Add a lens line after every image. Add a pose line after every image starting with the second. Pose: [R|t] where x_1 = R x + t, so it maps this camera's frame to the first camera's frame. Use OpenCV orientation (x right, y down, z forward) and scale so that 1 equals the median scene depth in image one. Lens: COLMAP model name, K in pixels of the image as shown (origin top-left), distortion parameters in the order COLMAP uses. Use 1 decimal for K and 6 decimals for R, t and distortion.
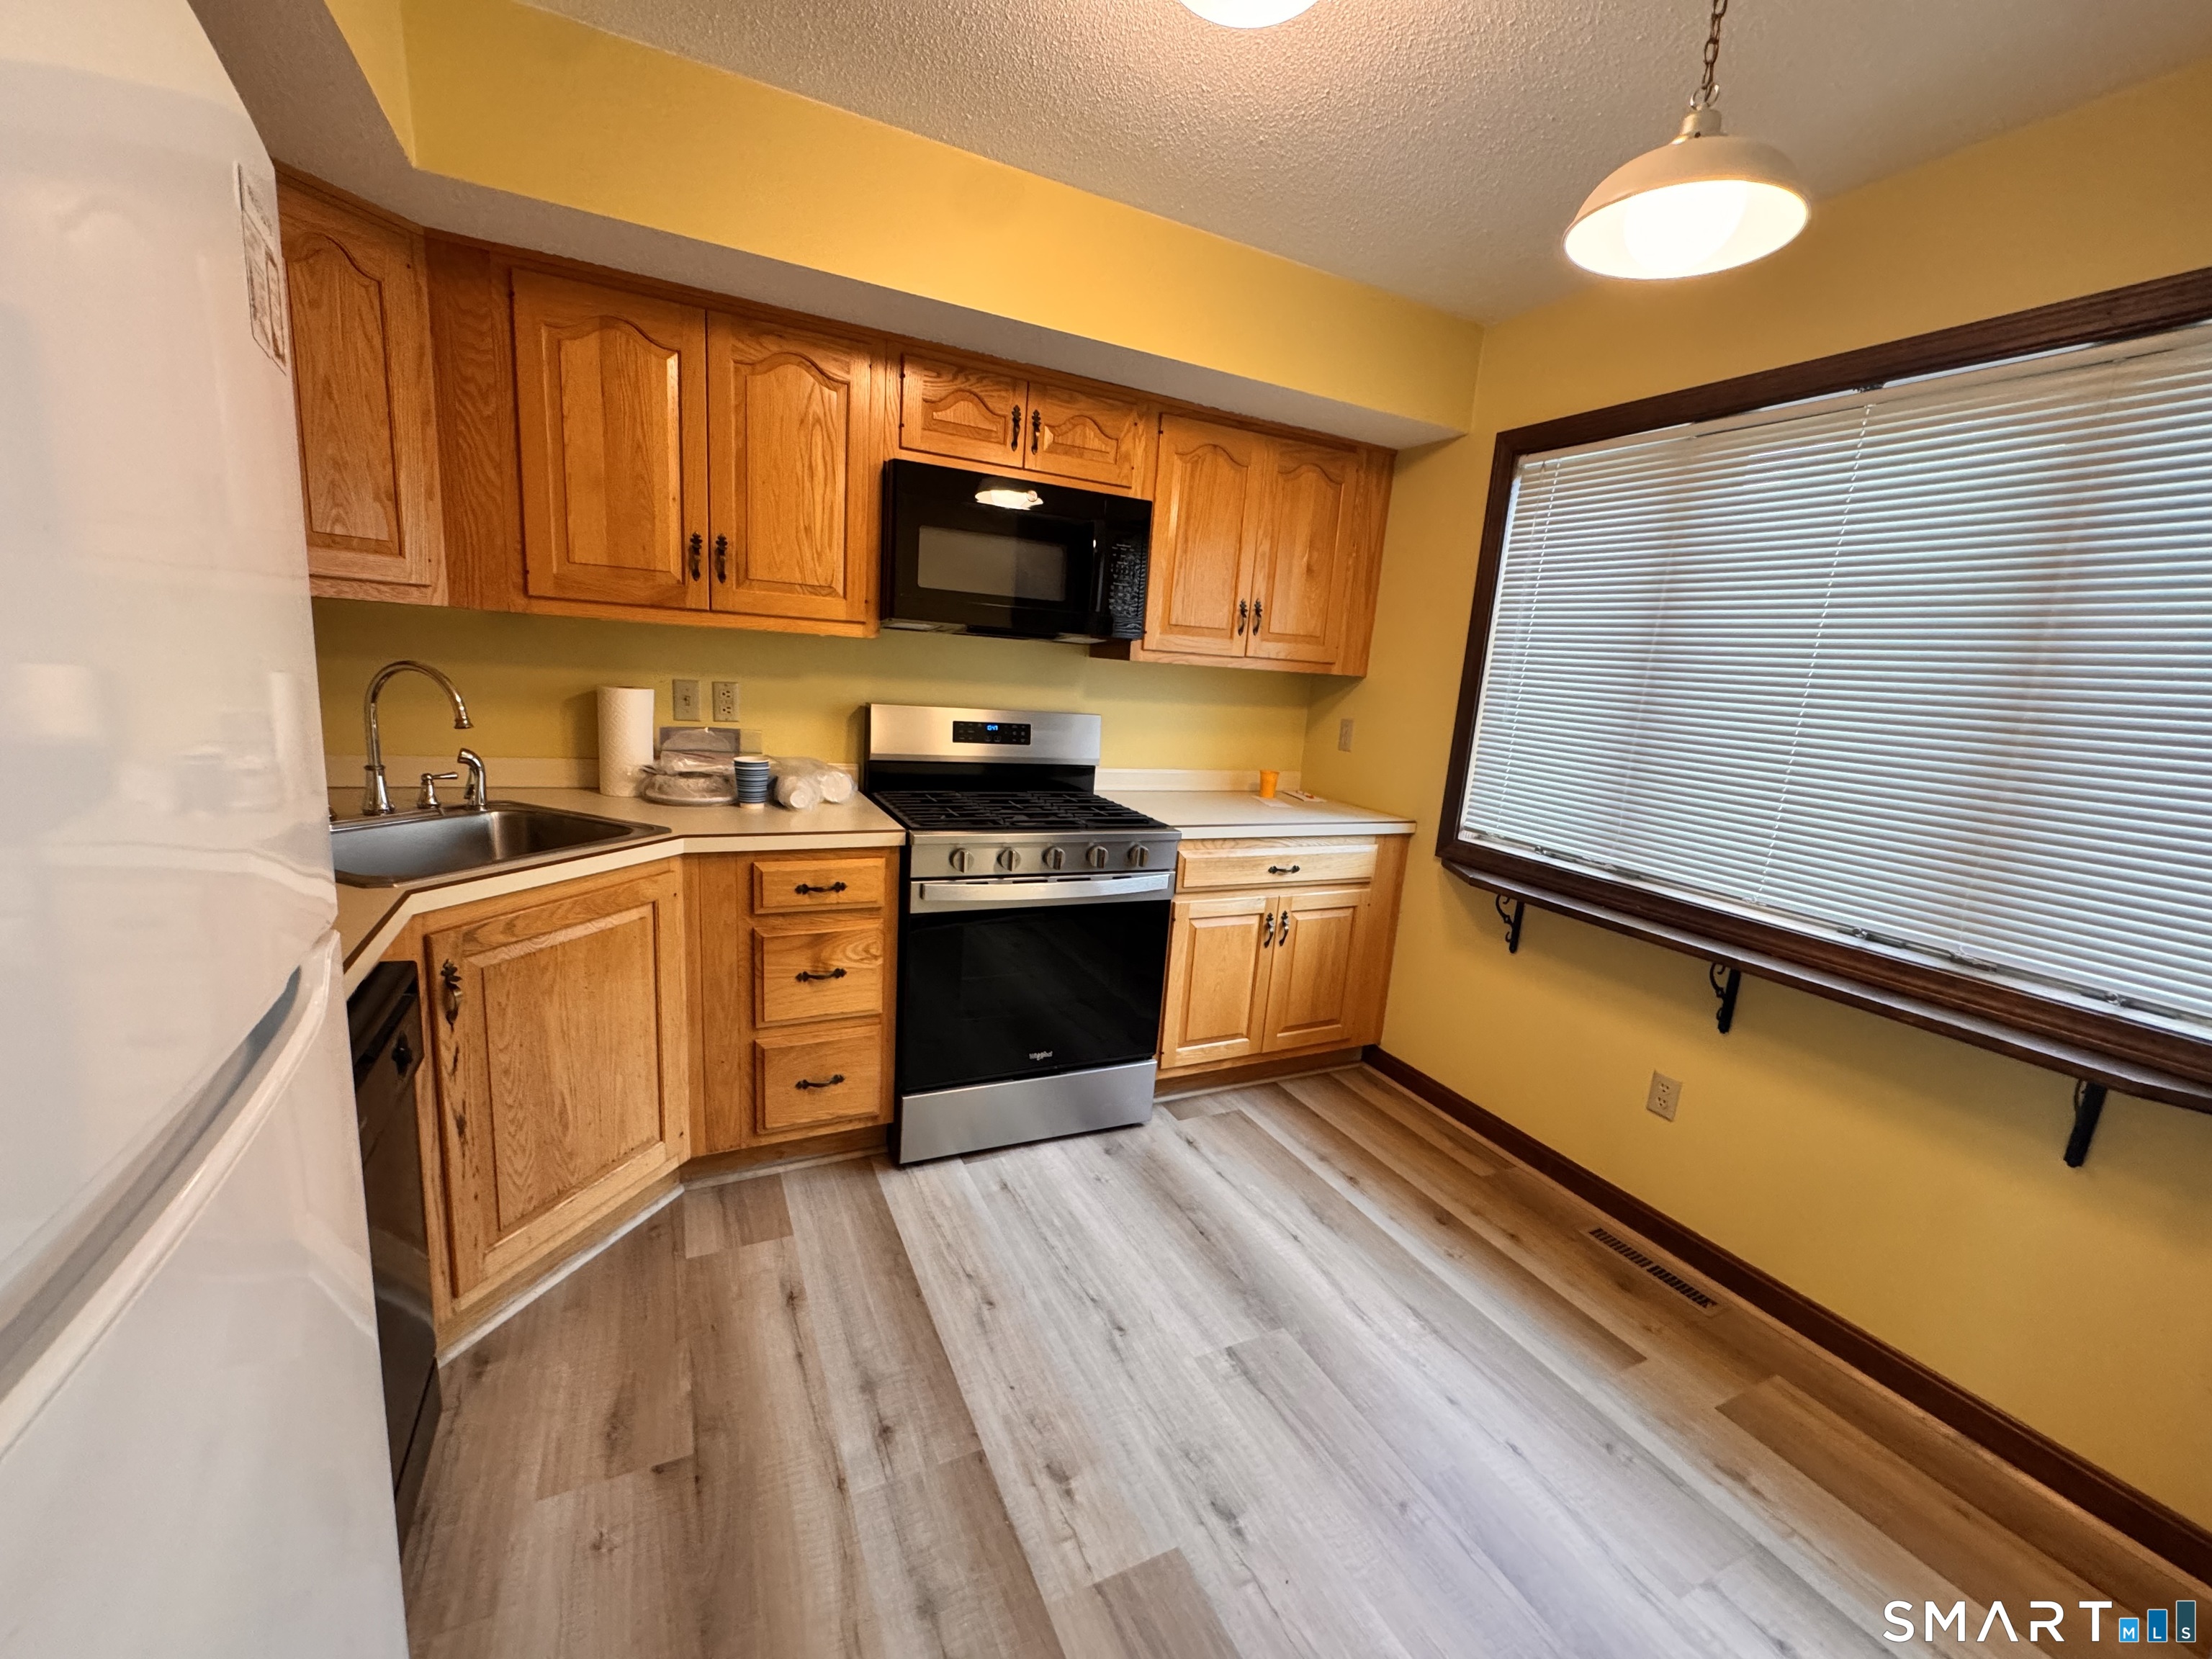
lens RADIAL K [[883.3, 0, 1104.1], [0, 883.3, 828.9], [0, 0, 1]] dist [-0.005562, 0.000515]
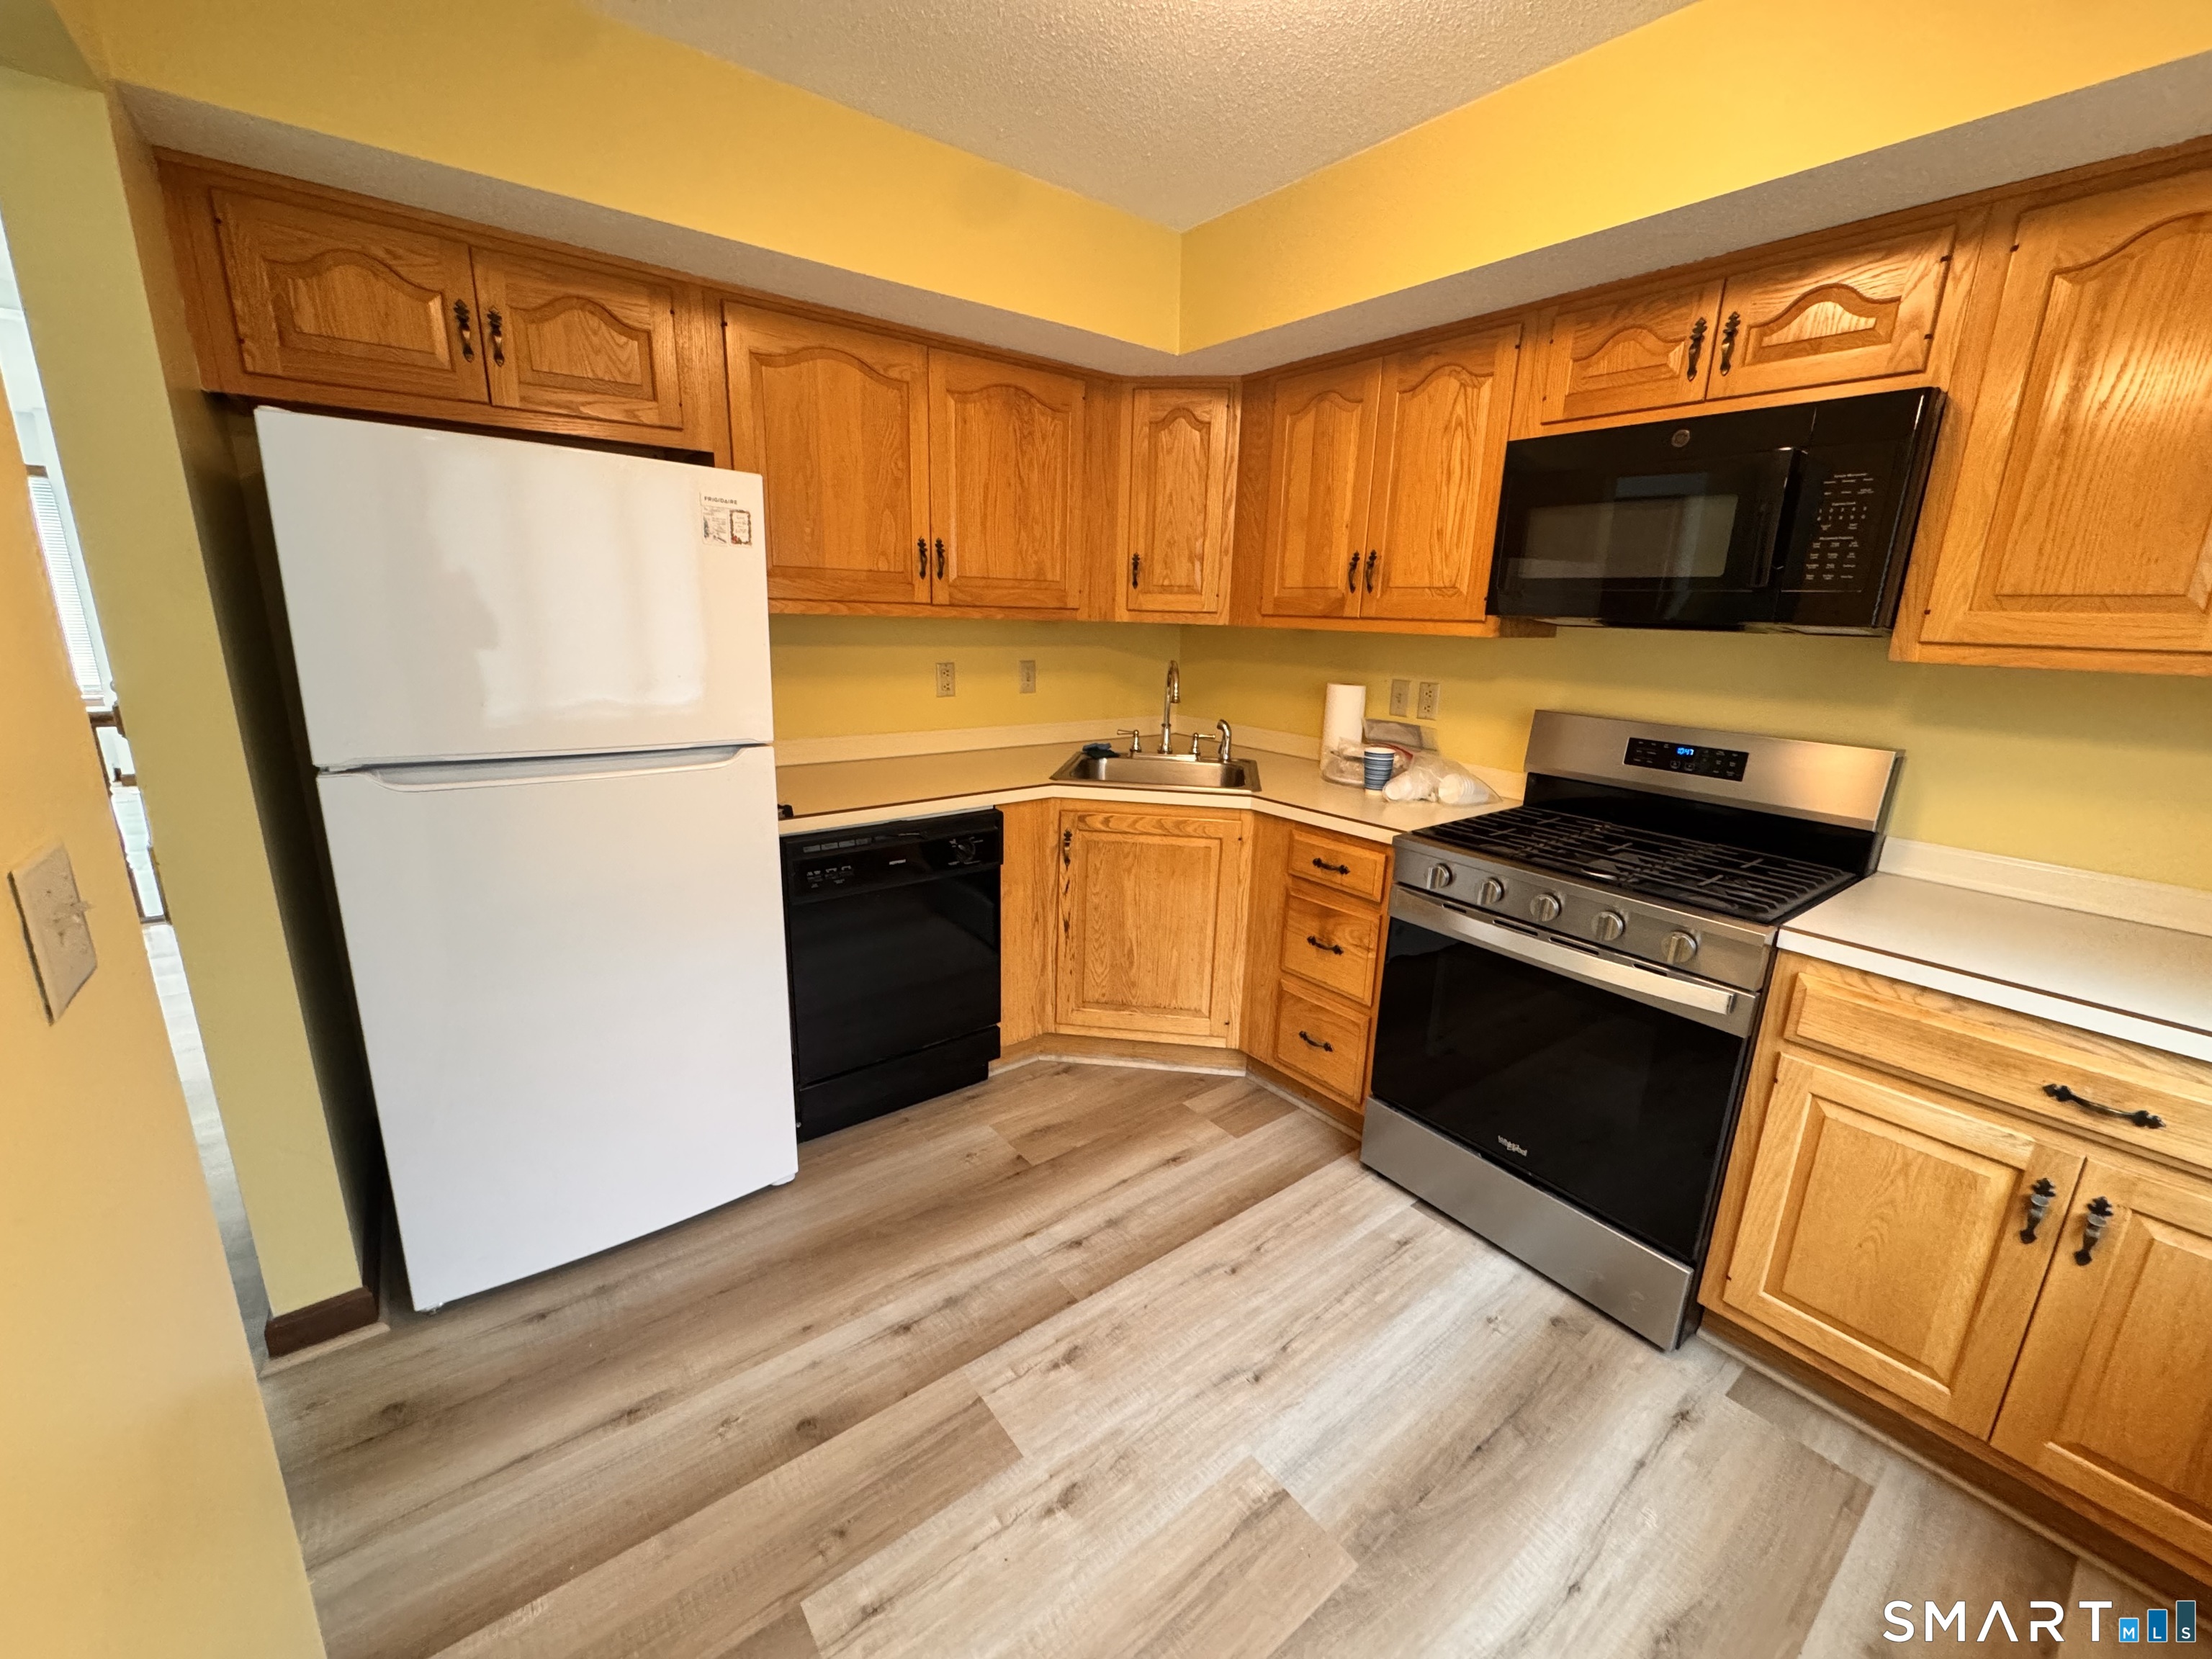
lens RADIAL K [[883.3, 0, 1107.5], [0, 883.3, 829.6], [0, 0, 1]] dist [-0.005562, 0.000515]
pose [[0.197056, 0.175771, -0.964507, 0.663091], [-0.196663, 0.970887, 0.136754, -0.071474], [0.960465, 0.162735, 0.225887, 0.470928]]
